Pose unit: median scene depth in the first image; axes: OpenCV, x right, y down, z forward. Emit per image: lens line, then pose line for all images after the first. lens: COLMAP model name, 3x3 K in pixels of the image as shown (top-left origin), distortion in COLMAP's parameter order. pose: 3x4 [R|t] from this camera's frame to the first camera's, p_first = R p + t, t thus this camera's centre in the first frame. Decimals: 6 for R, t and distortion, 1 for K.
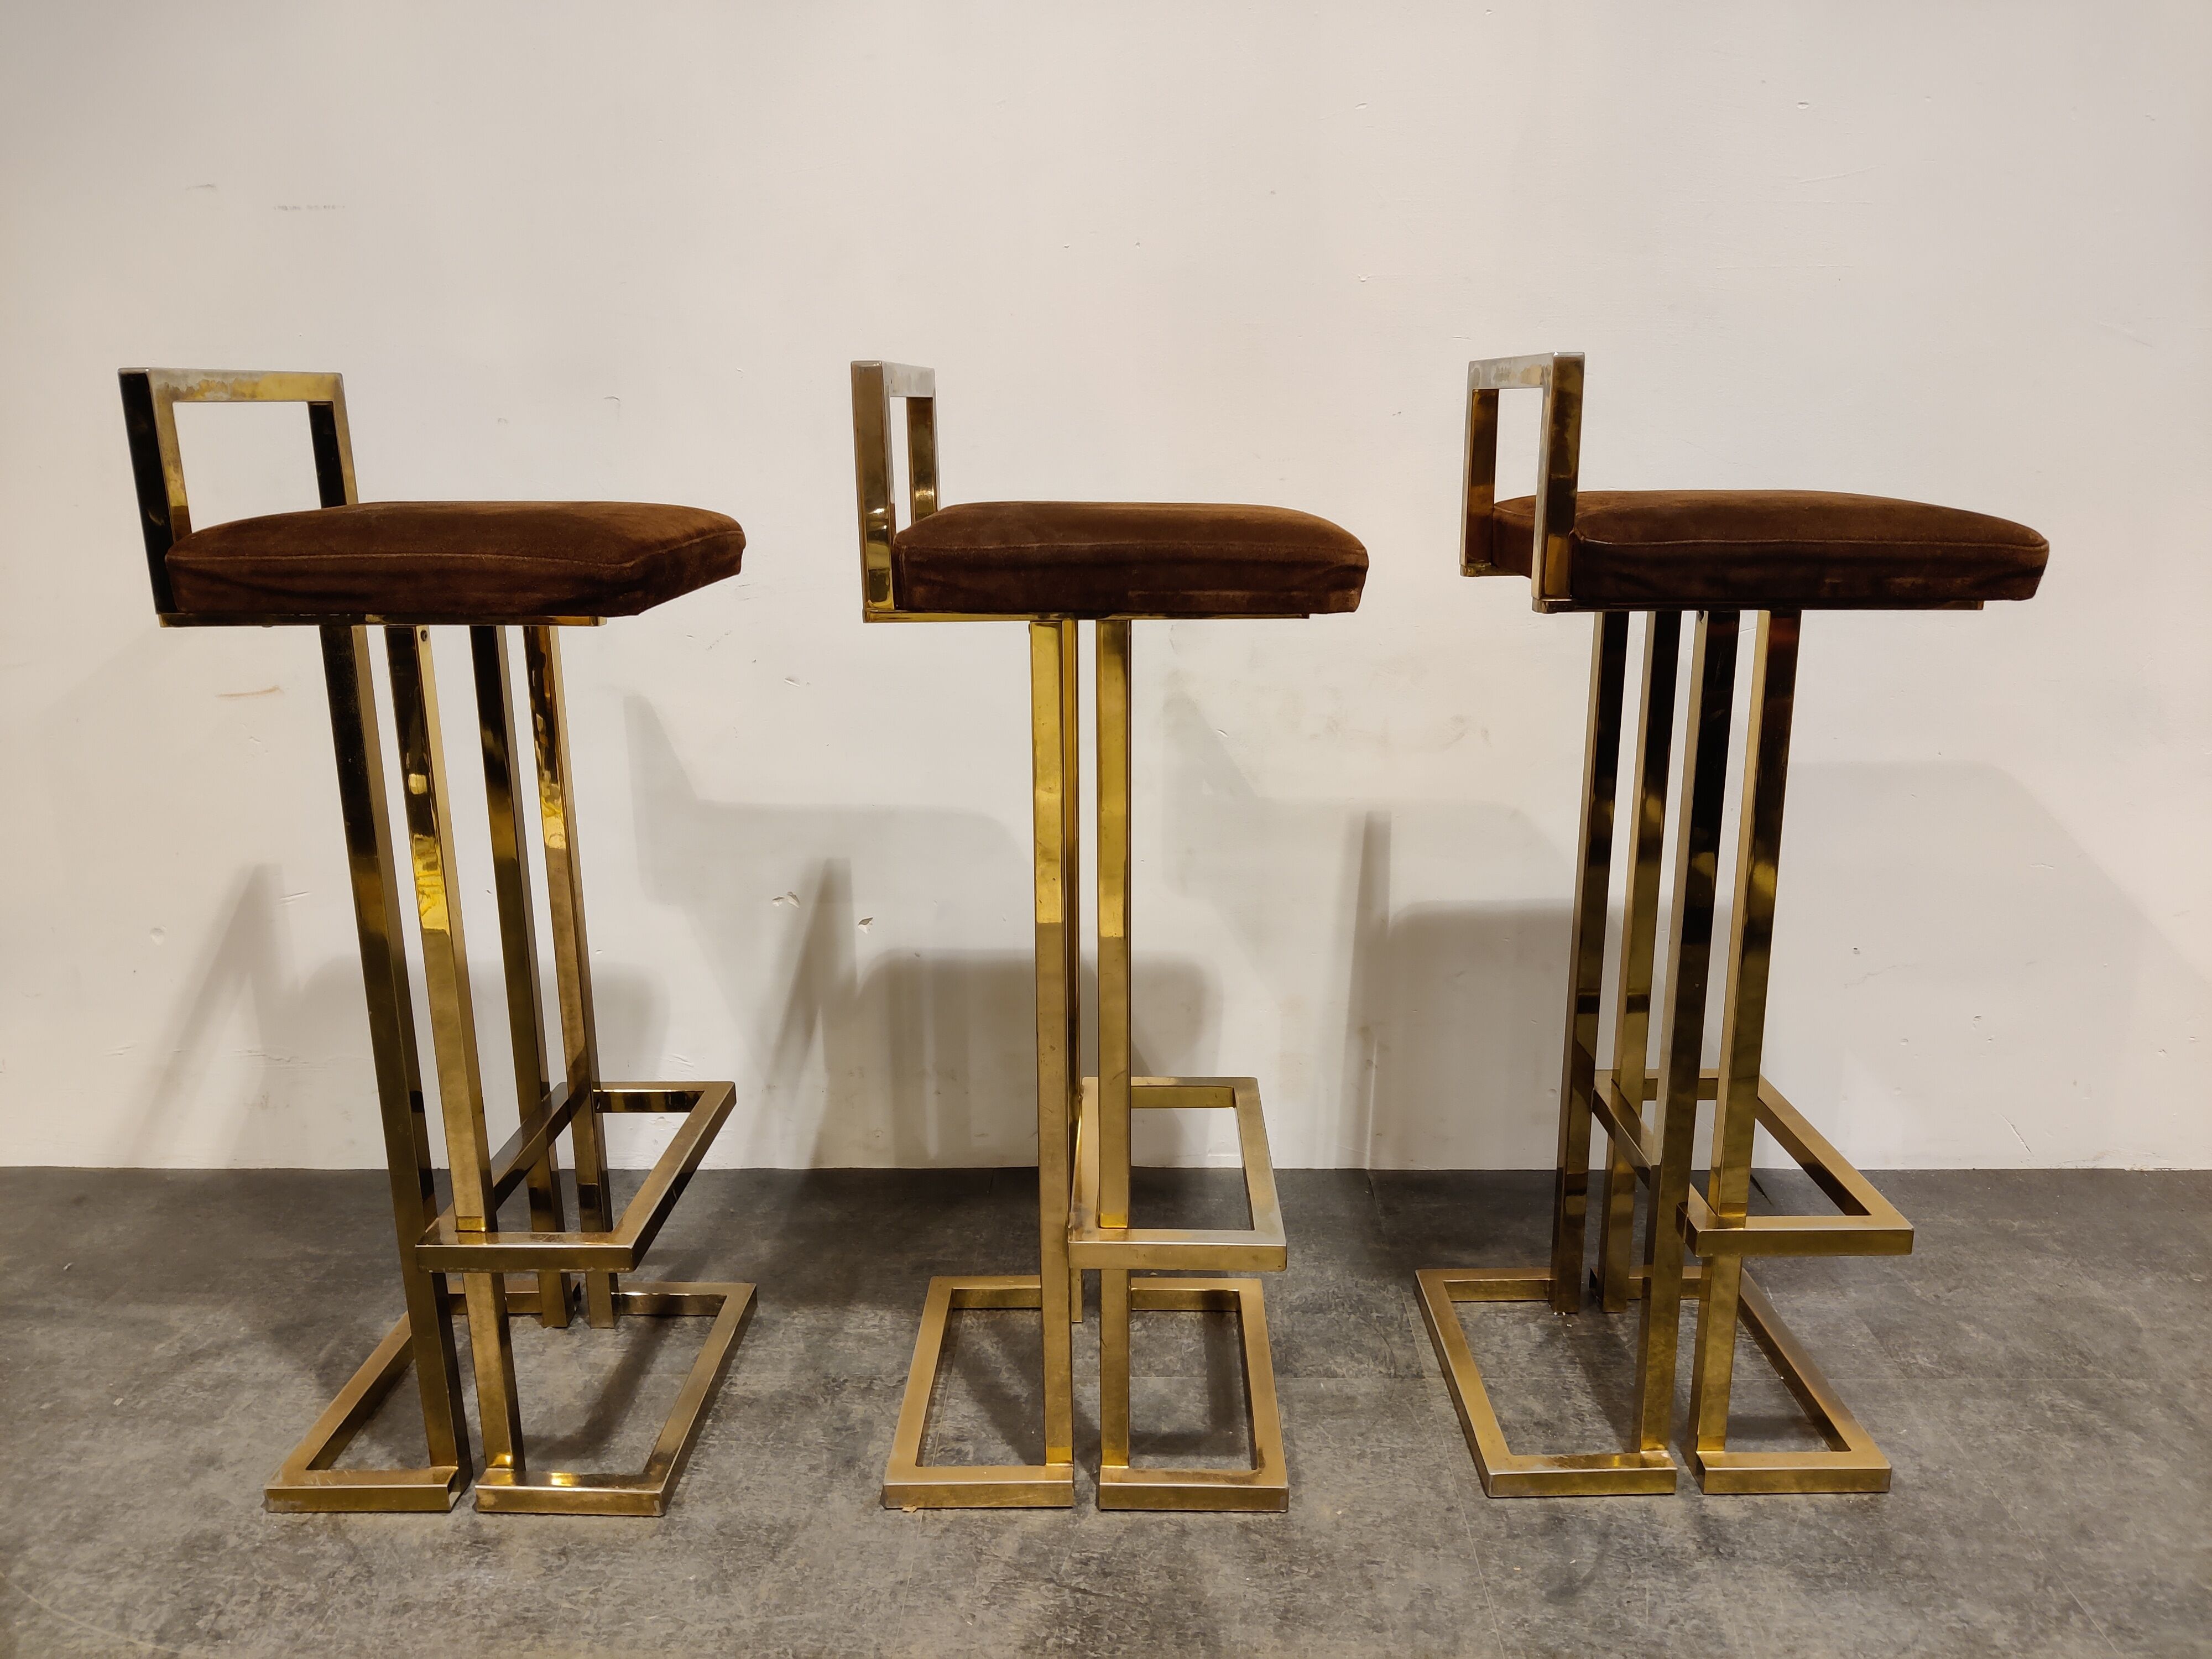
lens RADIAL K [[1714.2, 0, 1105.8], [0, 1714.2, 850.9], [0, 0, 1]] dist [-0.020322, 0.013865]
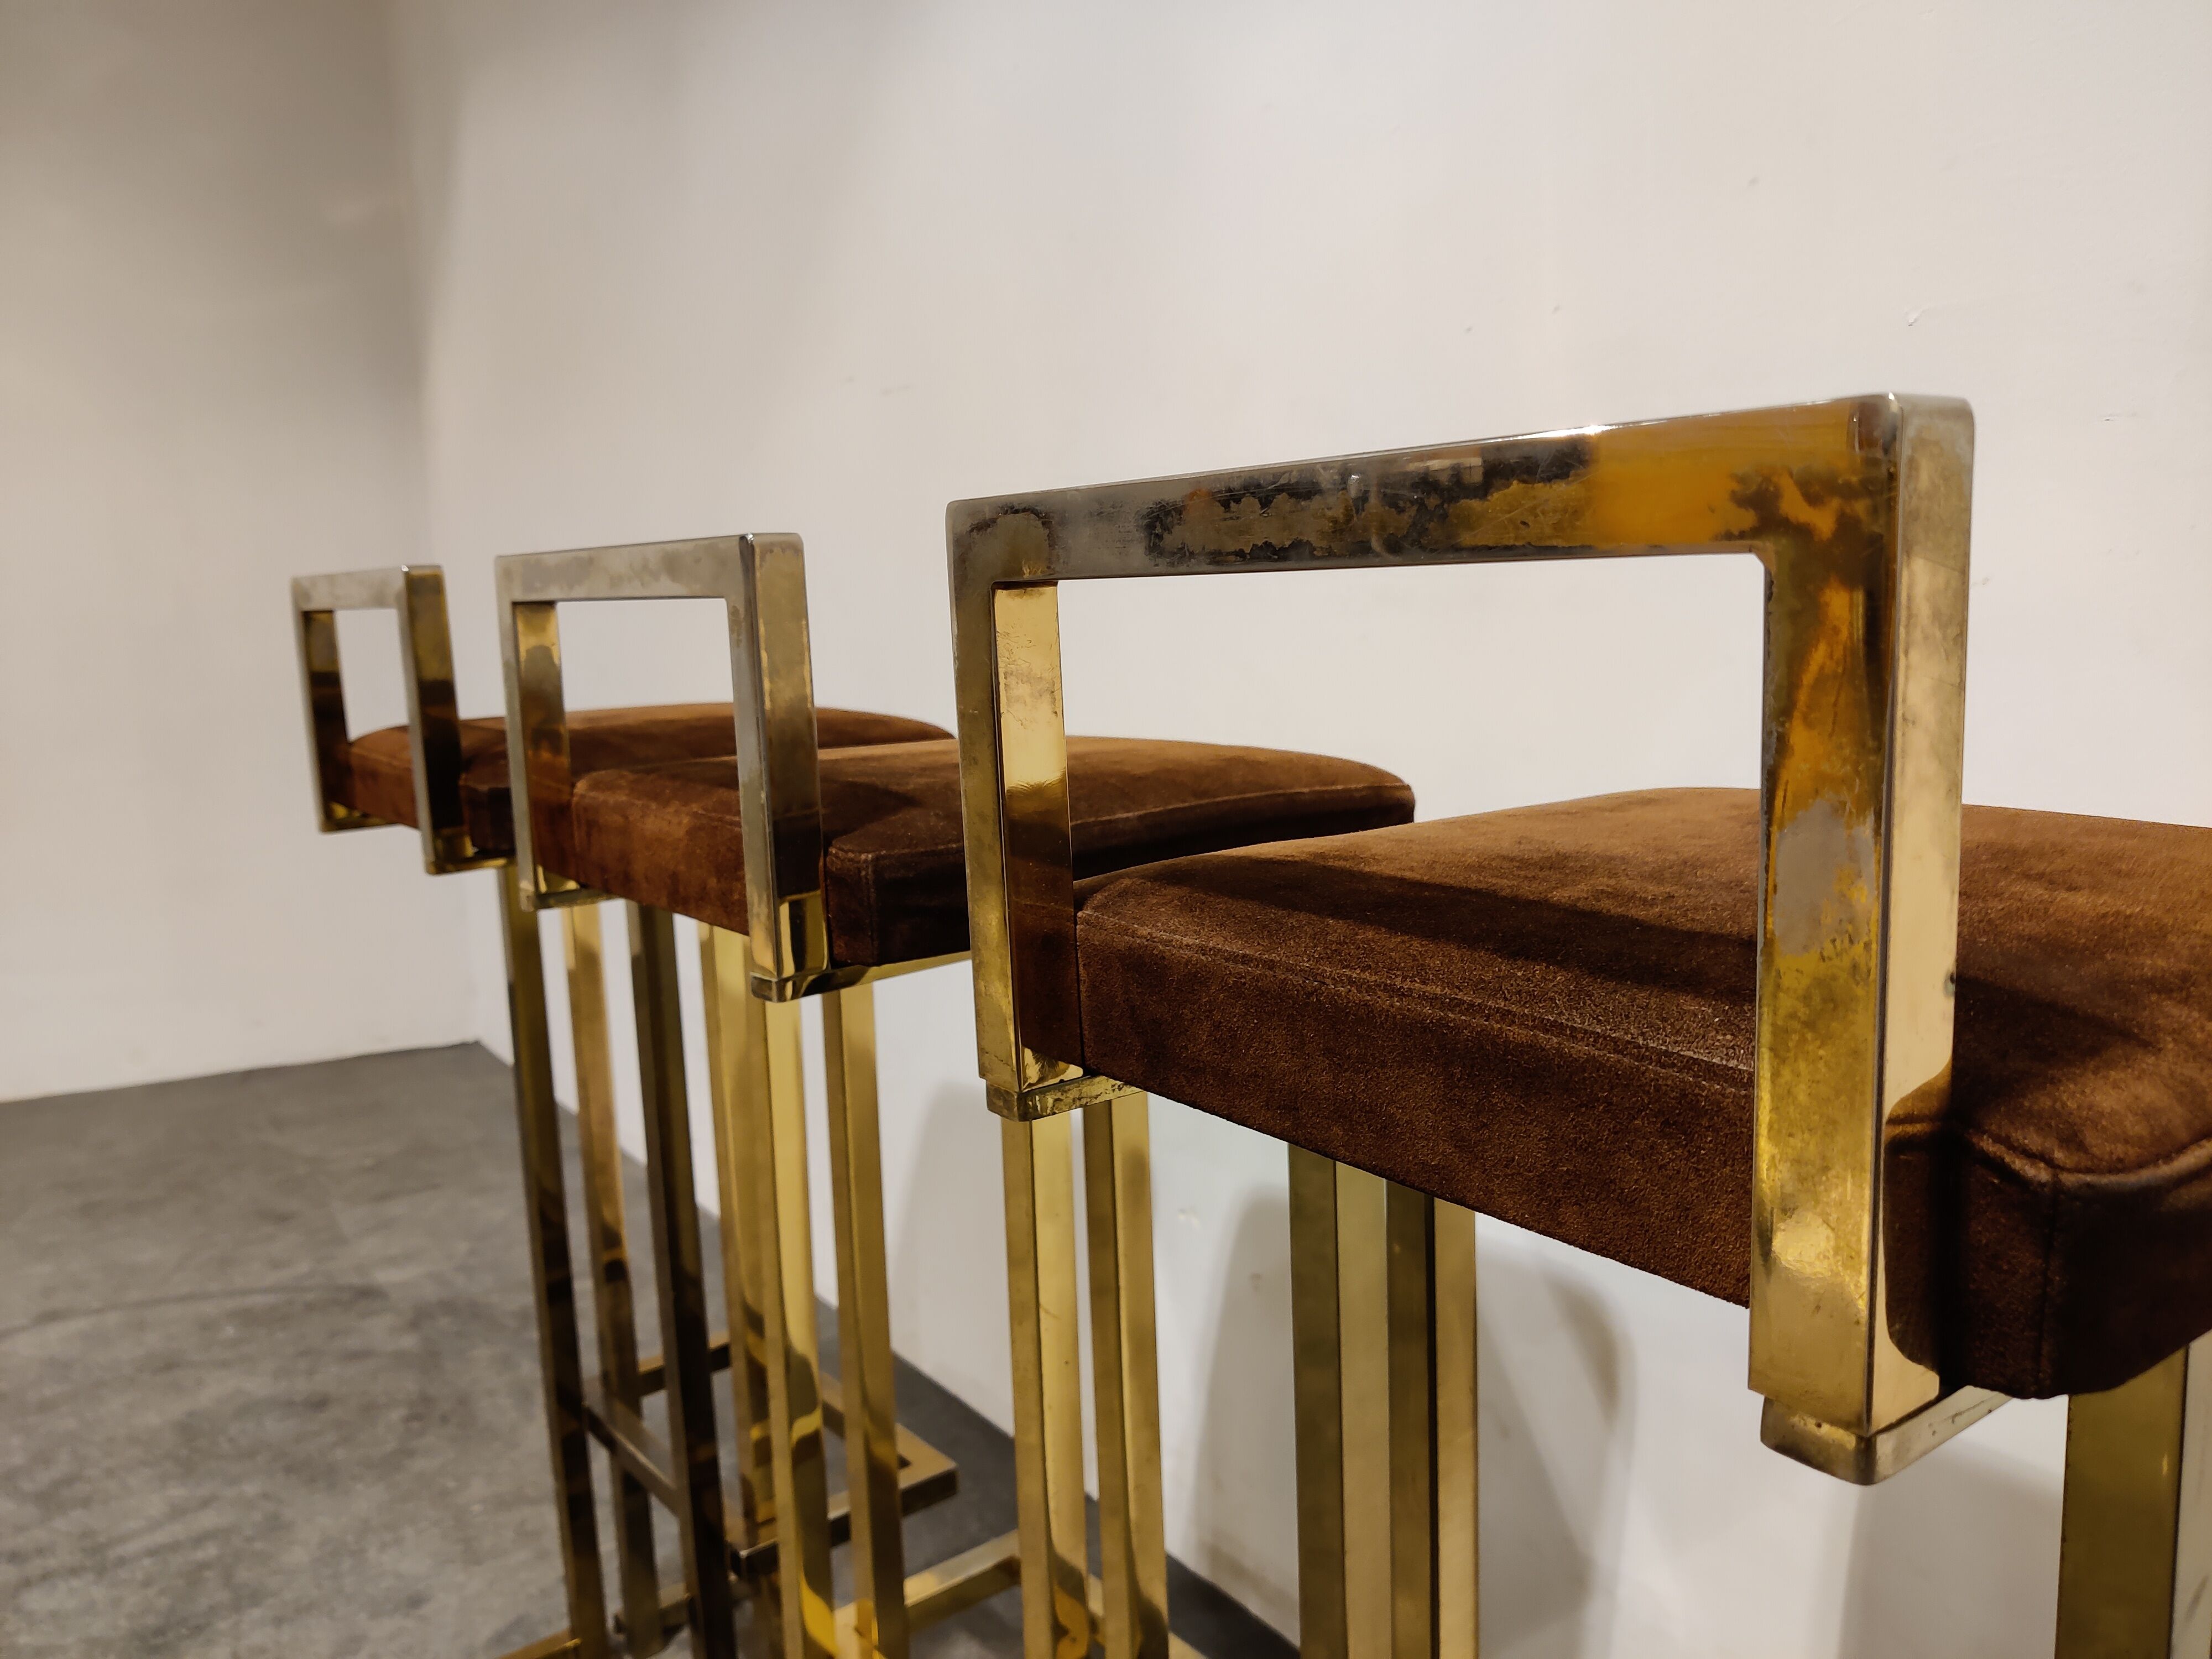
lens RADIAL K [[1714.2, 0, 1117.0], [0, 1714.2, 815.4], [0, 0, 1]] dist [-0.020322, 0.013865]
pose [[0.589073, 0.097544, -0.802171, 0.551492], [-0.172128, 0.985052, -0.006620, -0.196731], [0.789535, 0.141976, 0.597057, 0.684527]]
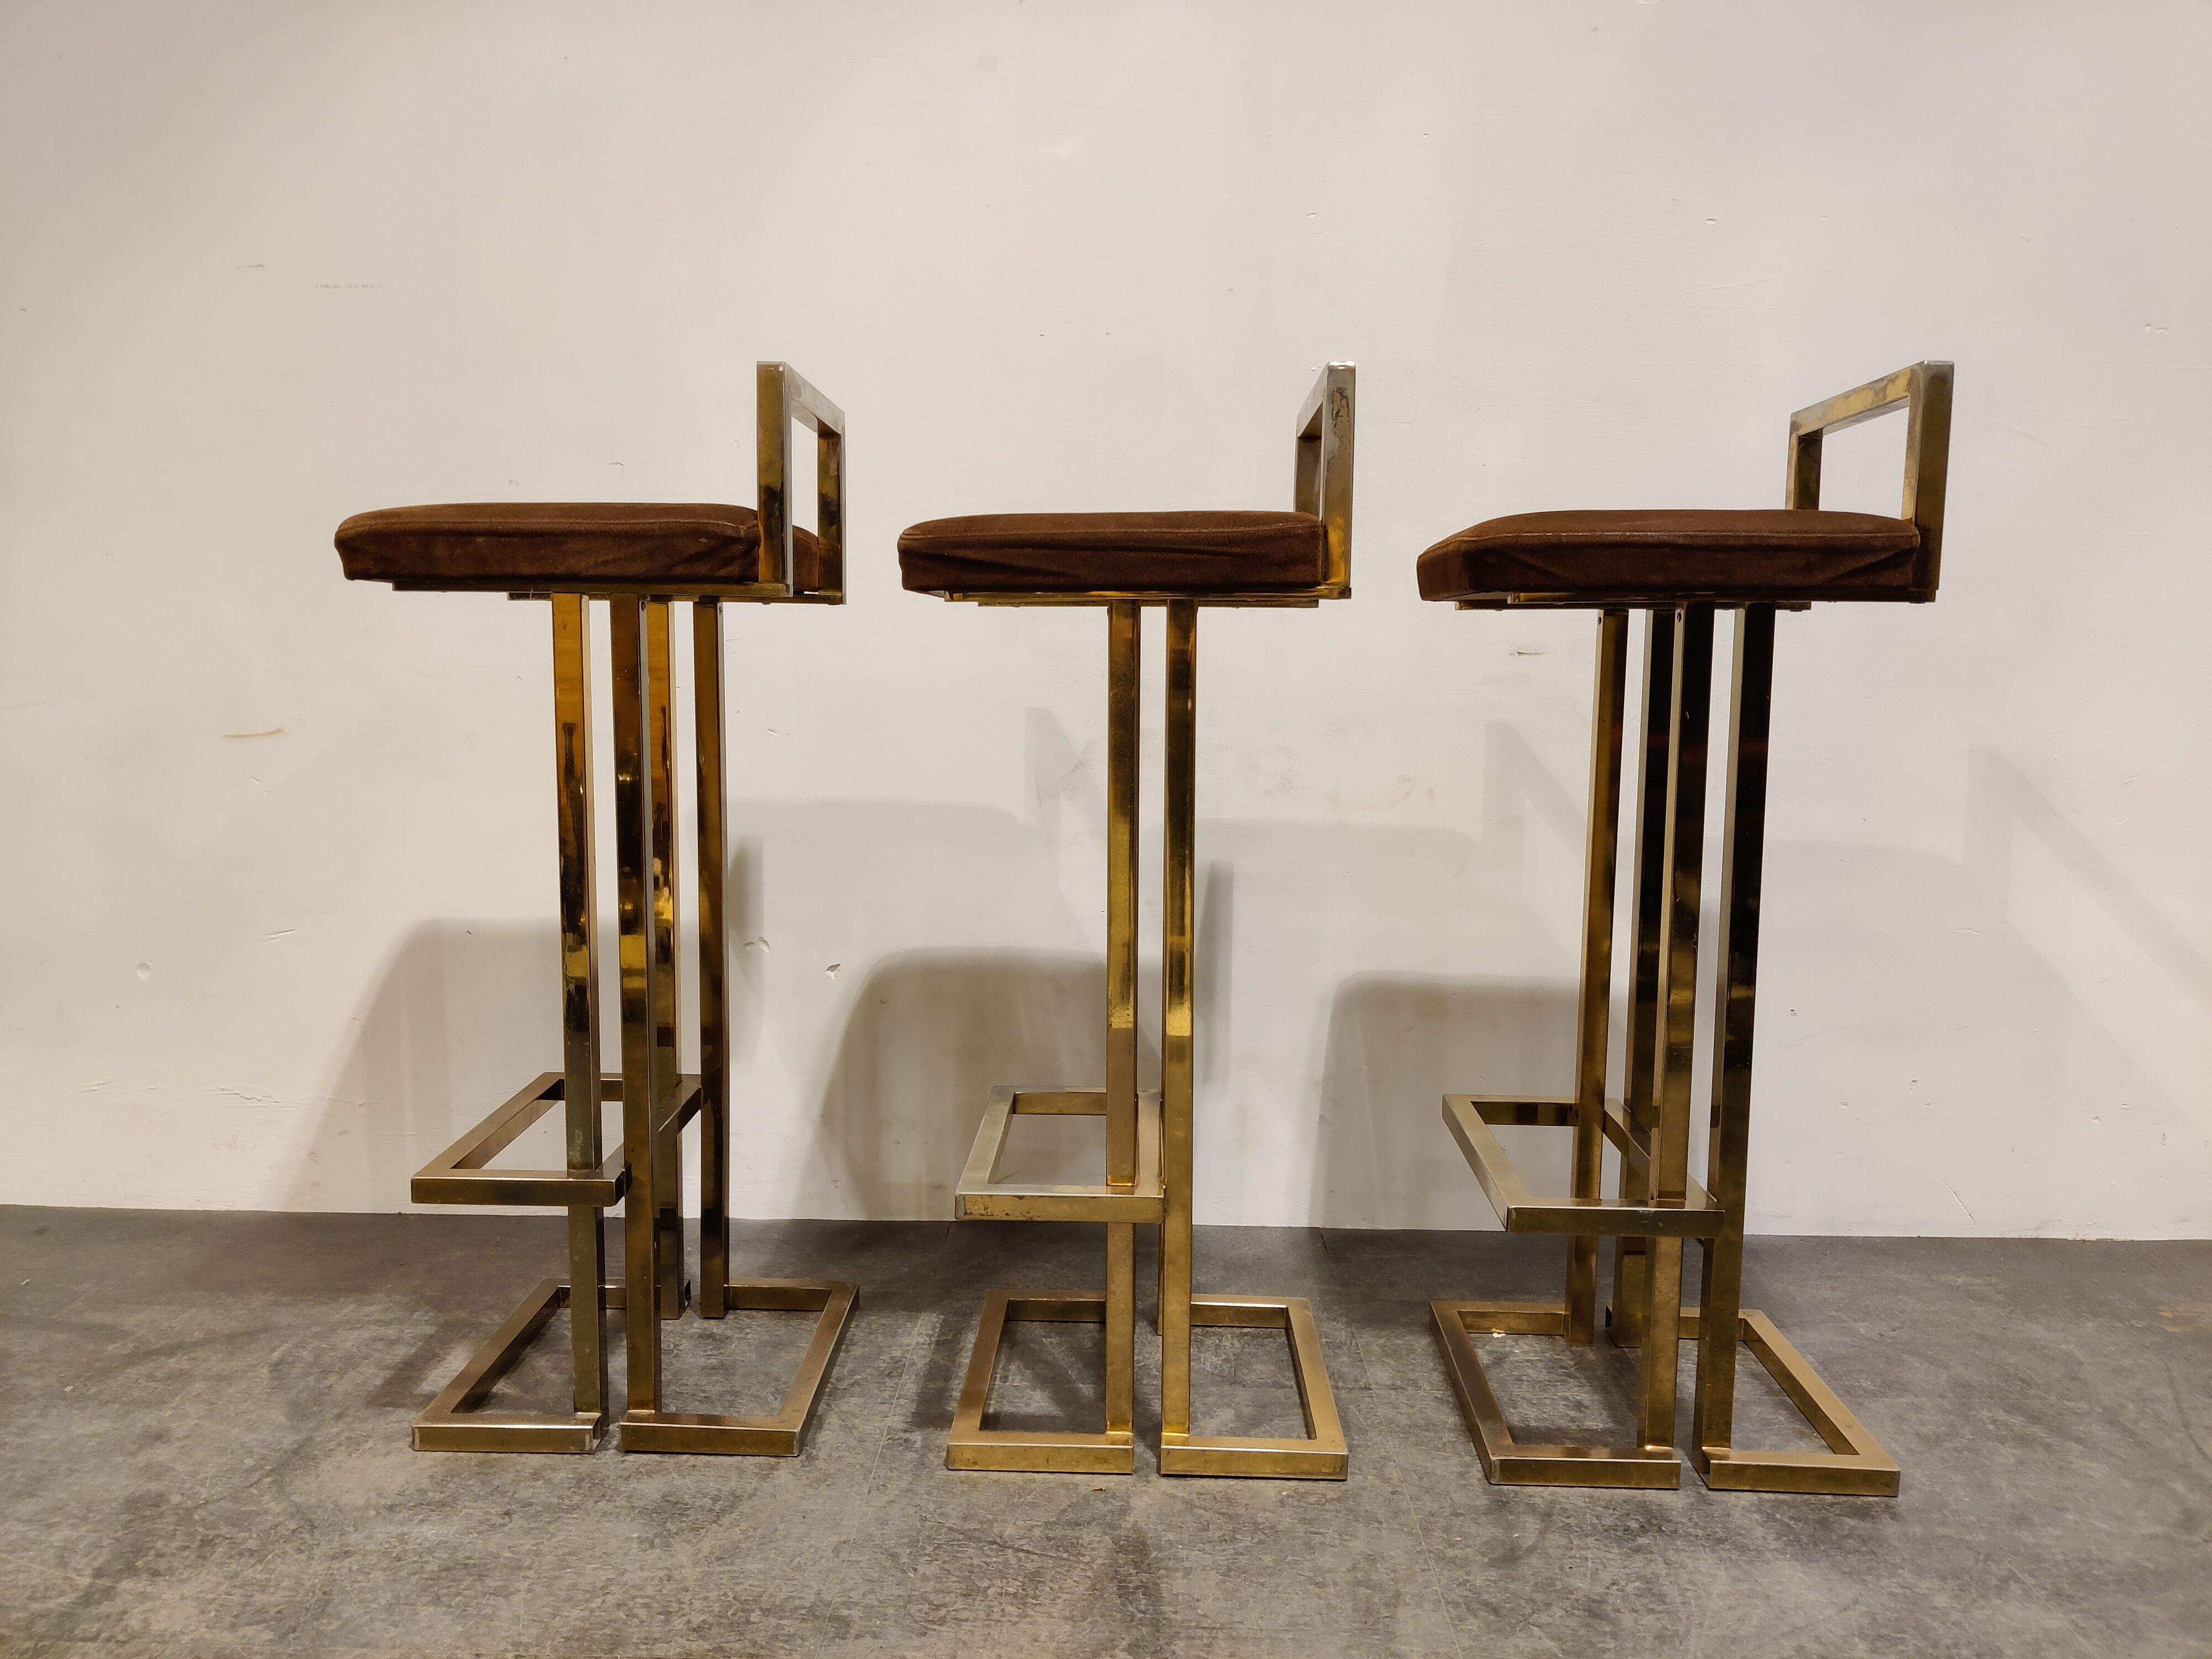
lens RADIAL K [[1714.2, 0, 1088.8], [0, 1714.2, 839.1], [0, 0, 1]] dist [-0.020322, 0.013865]
pose [[0.999816, 0.018648, 0.004470, 0.010537], [-0.017816, 0.989543, -0.143137, 0.153459], [-0.007092, 0.143031, 0.989693, -0.046601]]
